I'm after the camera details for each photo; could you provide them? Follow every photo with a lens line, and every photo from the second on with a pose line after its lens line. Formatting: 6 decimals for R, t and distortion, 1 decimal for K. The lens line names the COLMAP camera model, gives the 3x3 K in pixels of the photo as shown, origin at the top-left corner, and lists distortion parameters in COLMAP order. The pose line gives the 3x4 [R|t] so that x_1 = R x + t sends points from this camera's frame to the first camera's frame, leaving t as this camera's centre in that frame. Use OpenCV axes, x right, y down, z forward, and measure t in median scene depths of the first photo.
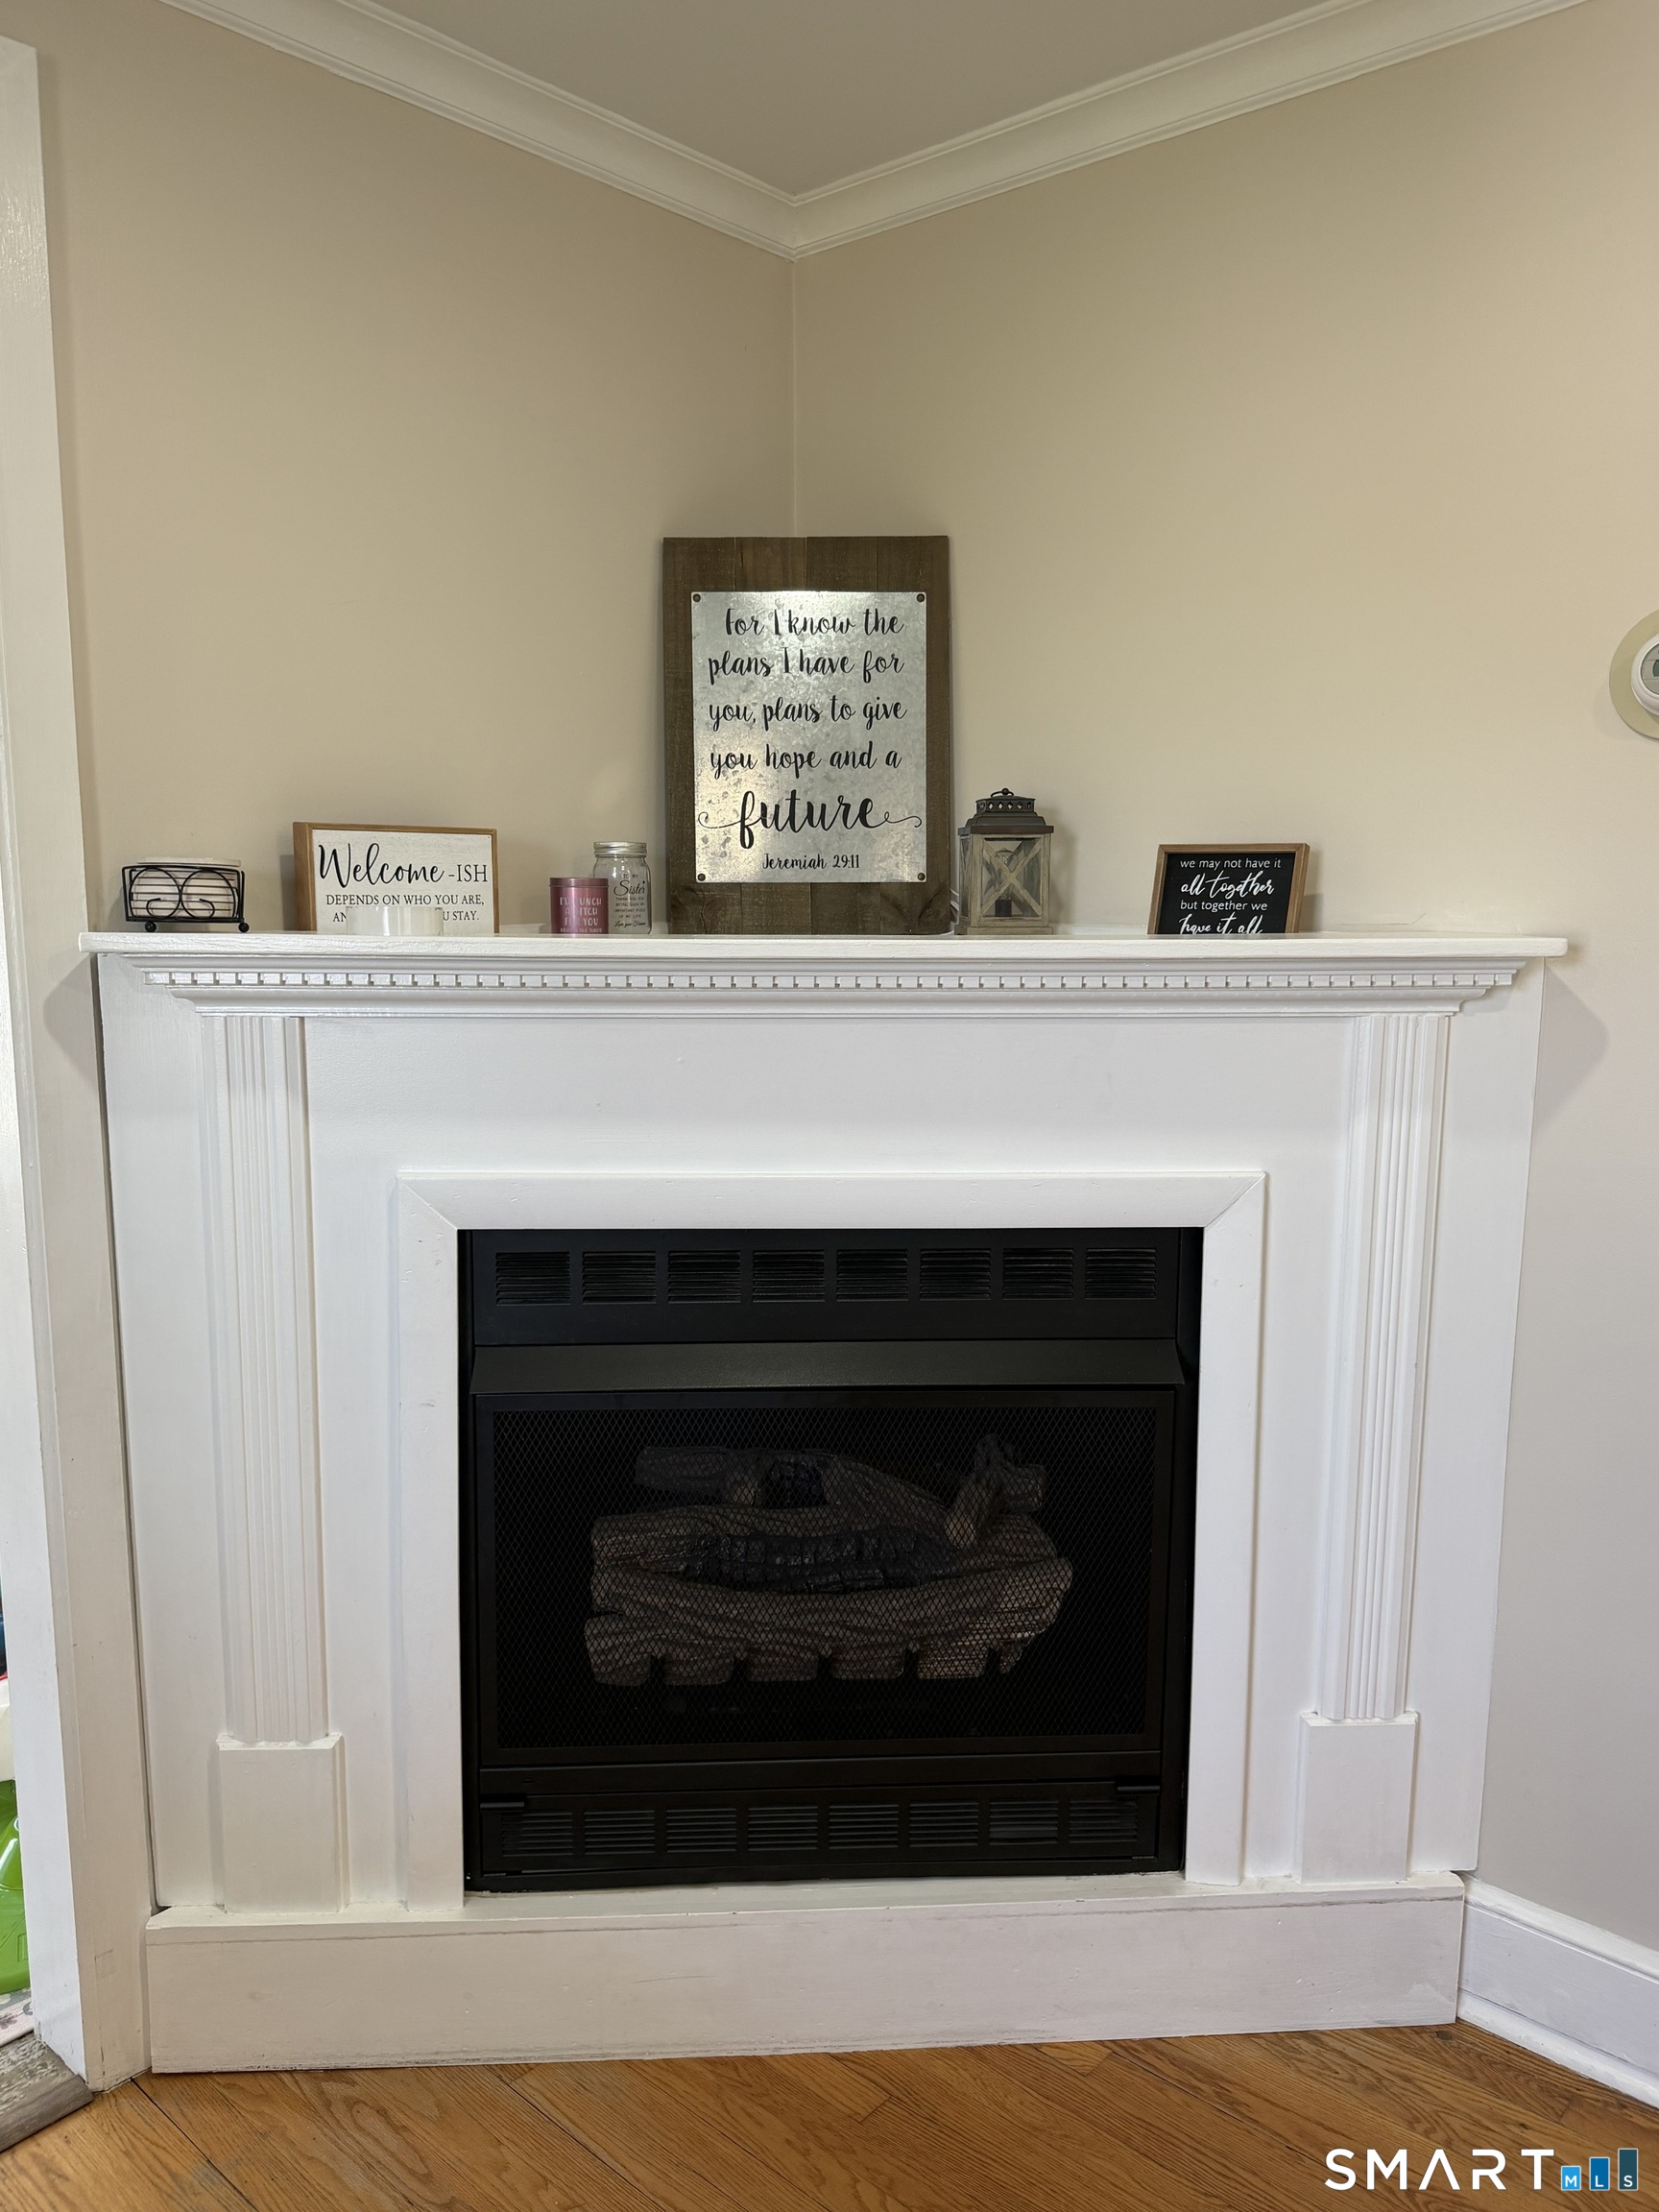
lens RADIAL K [[1618.7, 0, 822.9], [0, 1618.7, 1125.5], [0, 0, 1]] dist [0.010189, 0.000375]
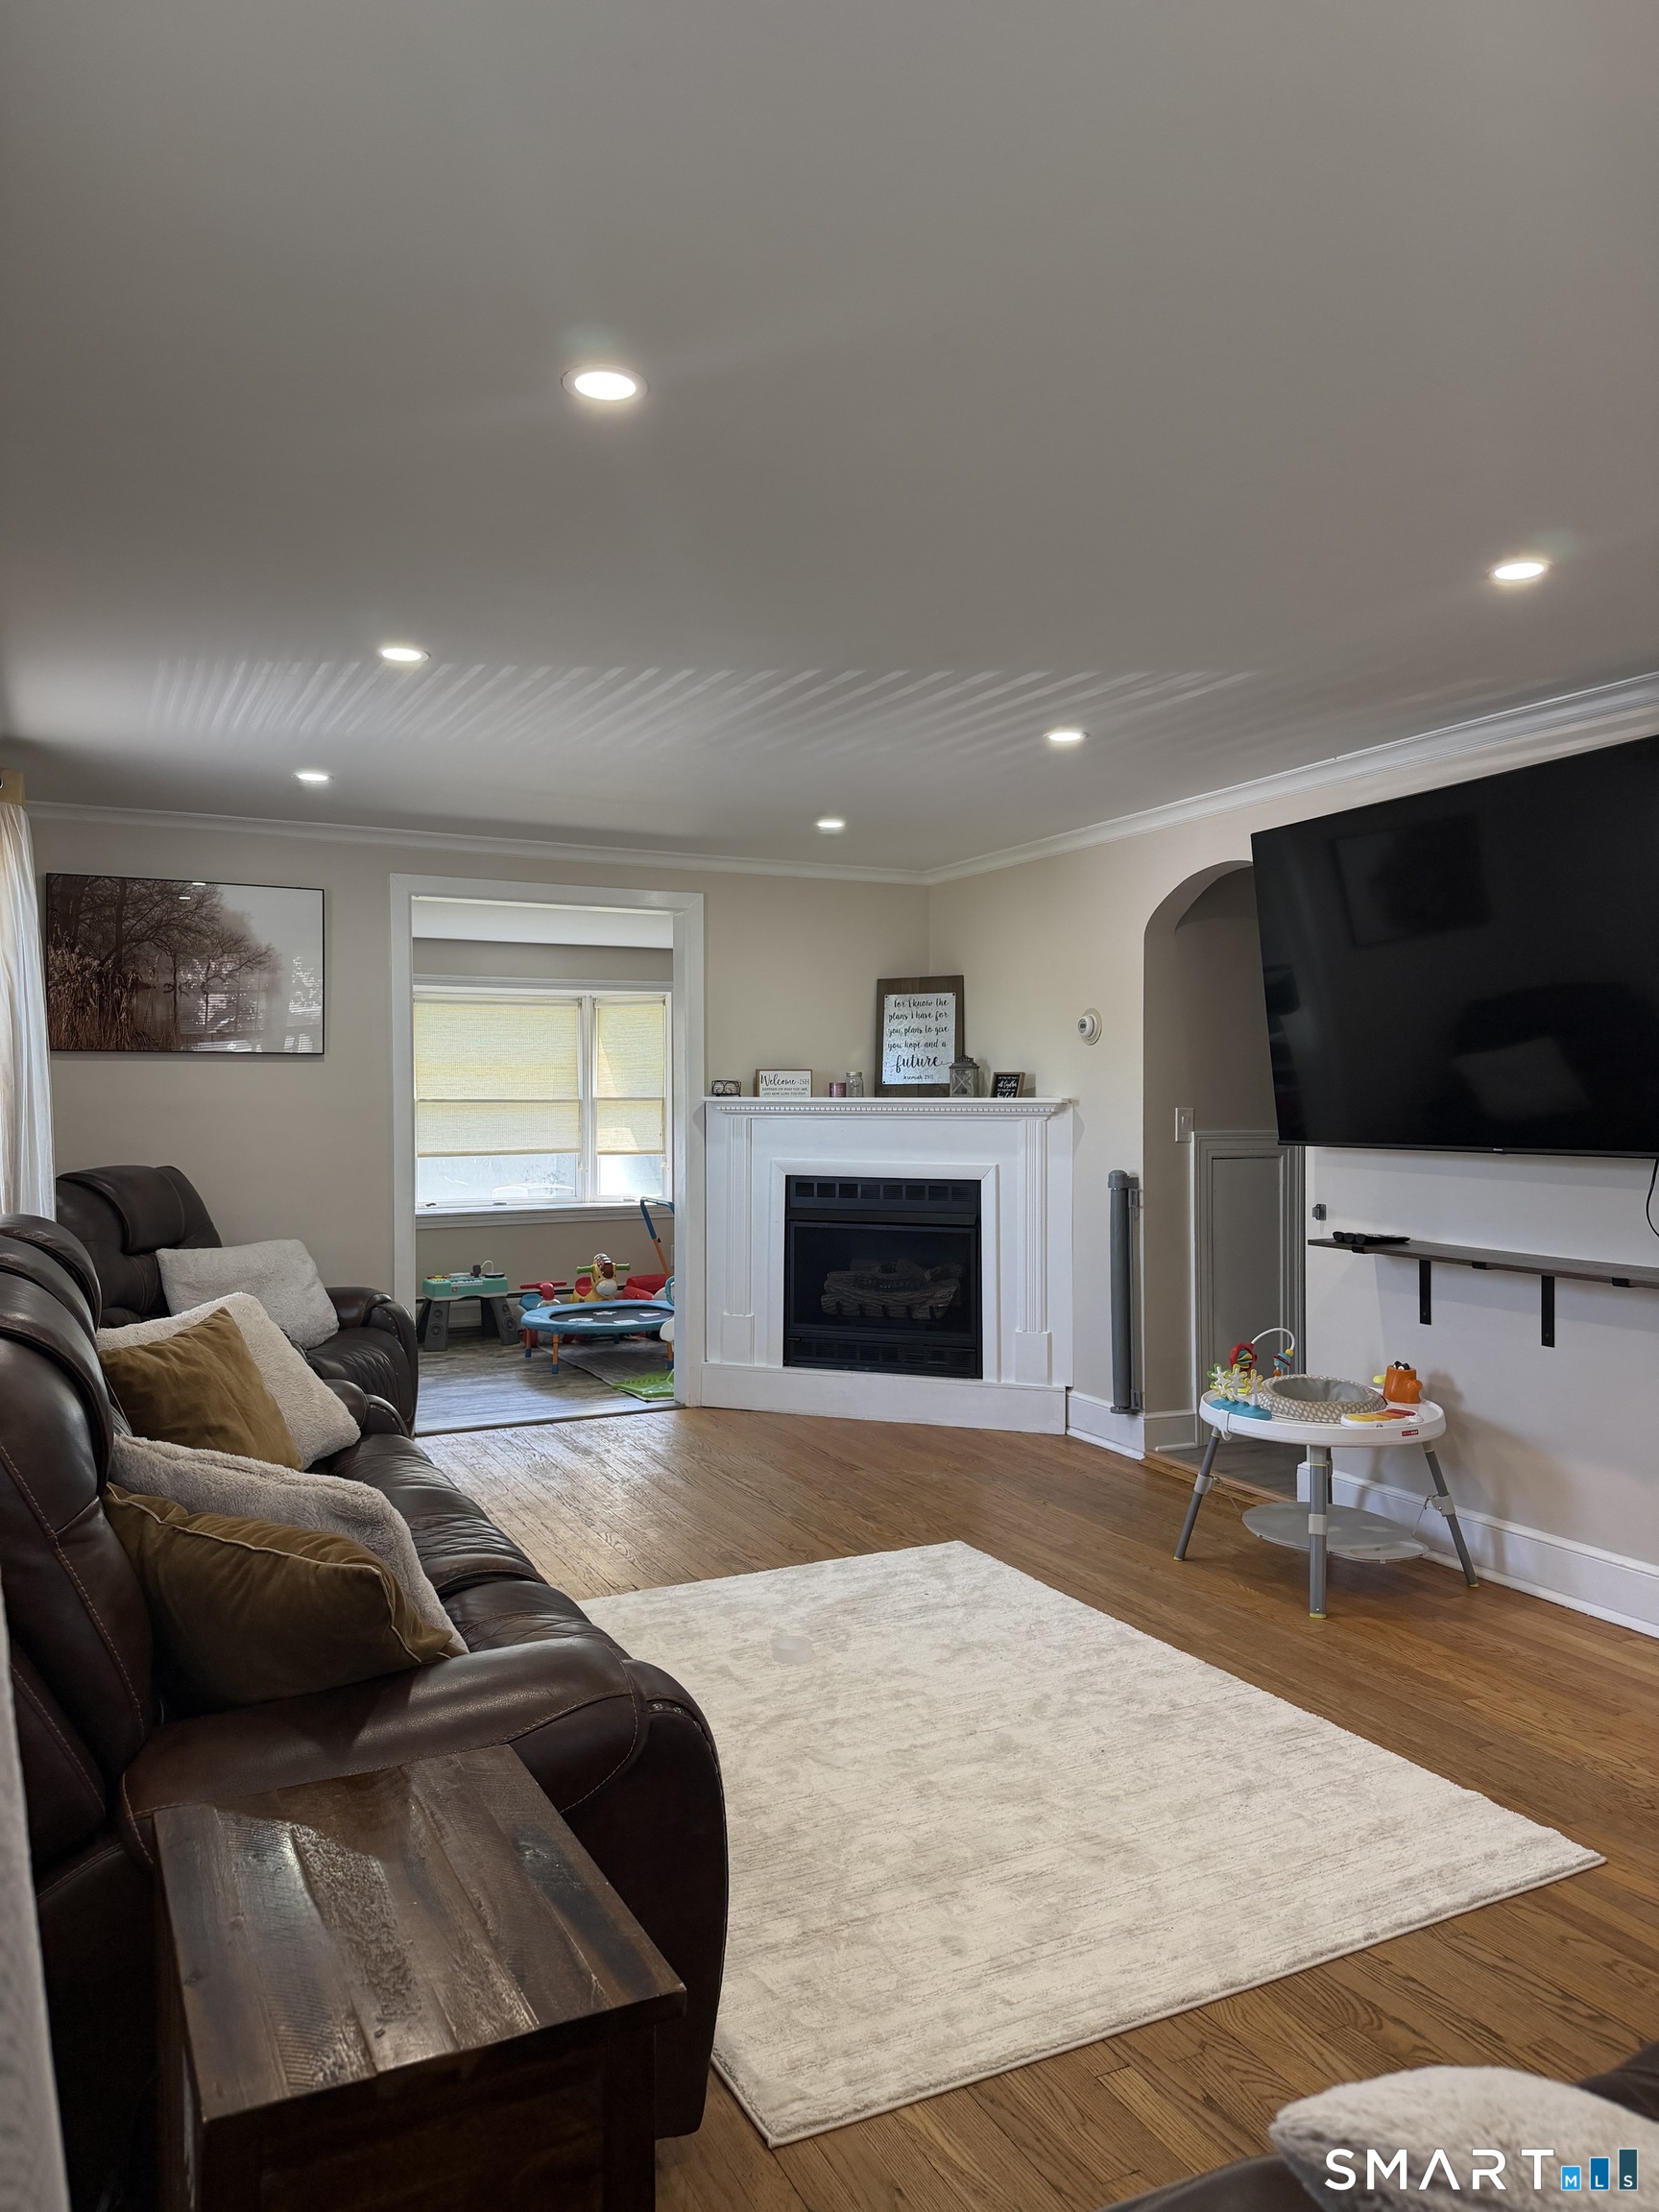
lens RADIAL K [[1557.1, 0, 843.3], [0, 1557.1, 1099.1], [0, 0, 1]] dist [0.023553, -0.018941]
pose [[0.918245, -0.001064, -0.396011, 1.200507], [-0.053824, 0.990382, -0.127465, 0.310246], [0.392338, 0.138359, 0.909356, -2.046555]]
